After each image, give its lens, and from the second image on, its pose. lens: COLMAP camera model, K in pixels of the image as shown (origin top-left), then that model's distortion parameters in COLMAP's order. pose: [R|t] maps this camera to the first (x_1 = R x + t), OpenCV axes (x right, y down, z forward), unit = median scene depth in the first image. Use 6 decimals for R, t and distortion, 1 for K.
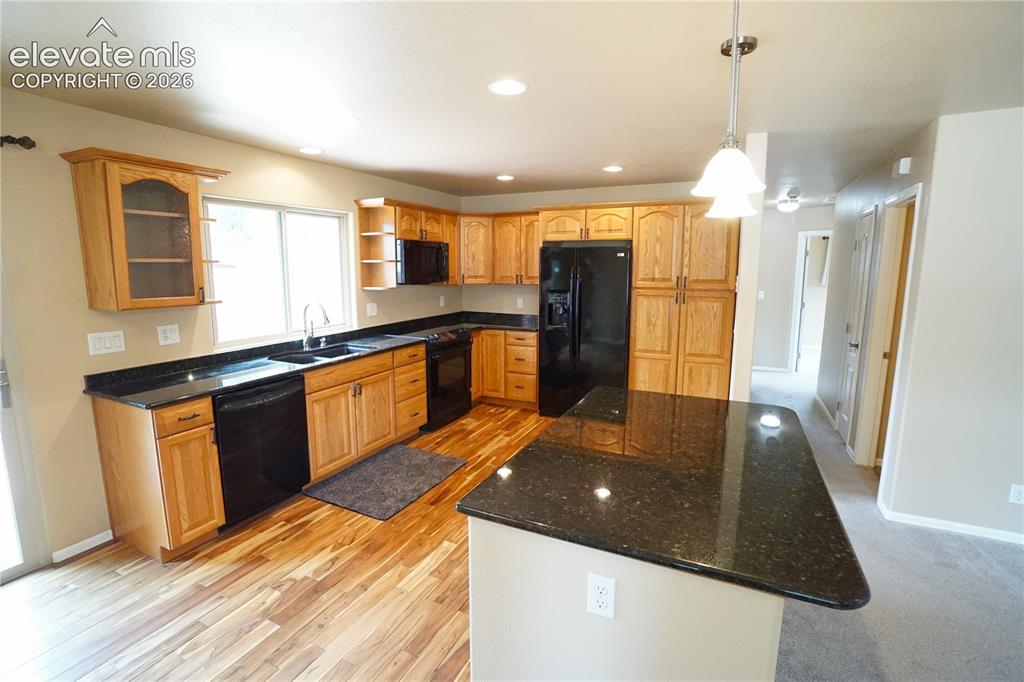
lens RADIAL K [[466.0, 0, 506.0], [0, 466.0, 337.8], [0, 0, 1]] dist [-0.066937, 0.023449]
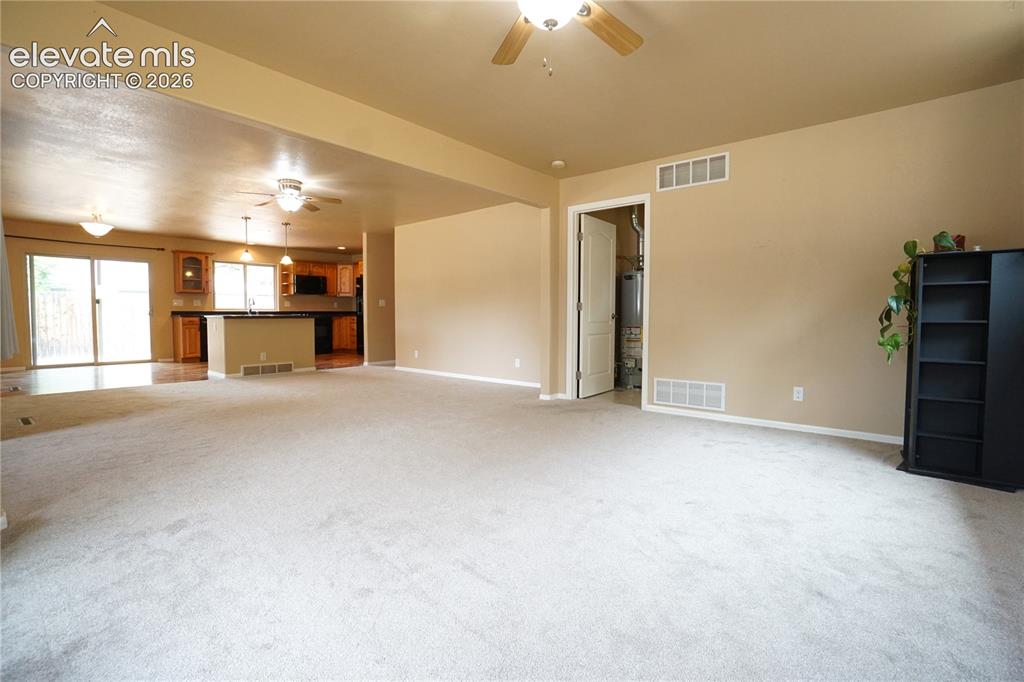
lens RADIAL K [[458.2, 0, 507.1], [0, 458.2, 336.4], [0, 0, 1]] dist [-0.065090, 0.022247]
pose [[0.970483, 0.017641, -0.240524, 1.624923], [-0.041732, 0.994560, -0.095438, 0.331228], [0.237532, 0.102658, 0.965940, -1.142545]]
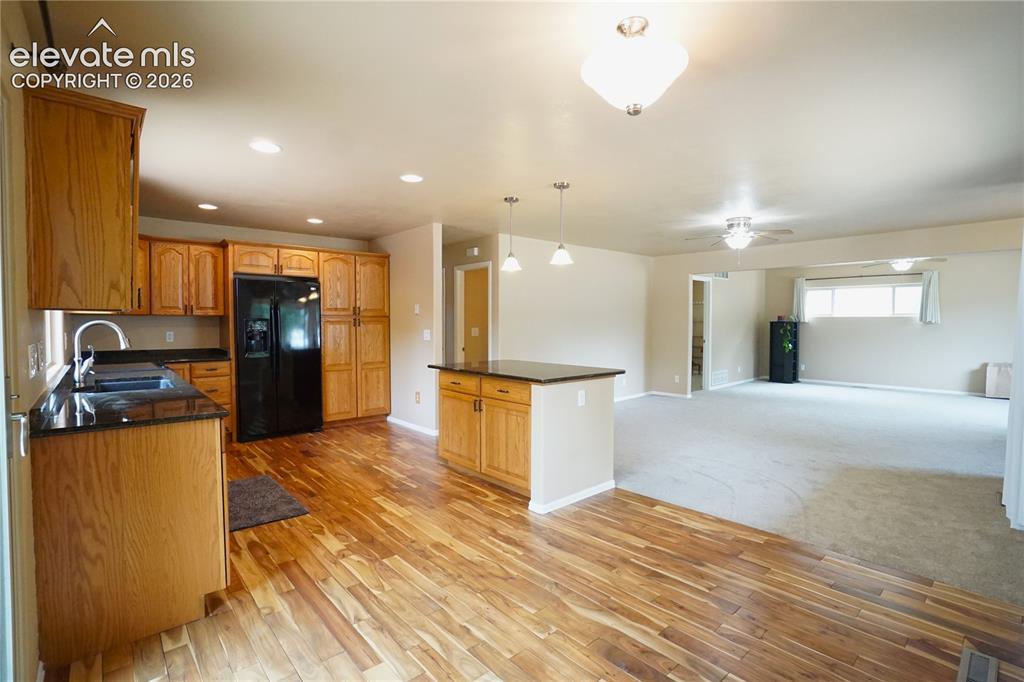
lens RADIAL K [[482.1, 0, 506.0], [0, 482.1, 338.3], [0, 0, 1]] dist [-0.070239, 0.025789]
pose [[0.384602, -0.030091, 0.922592, -0.835824], [0.137373, 0.990205, -0.024971, 0.061345], [-0.912803, 0.136343, 0.384968, 0.066653]]
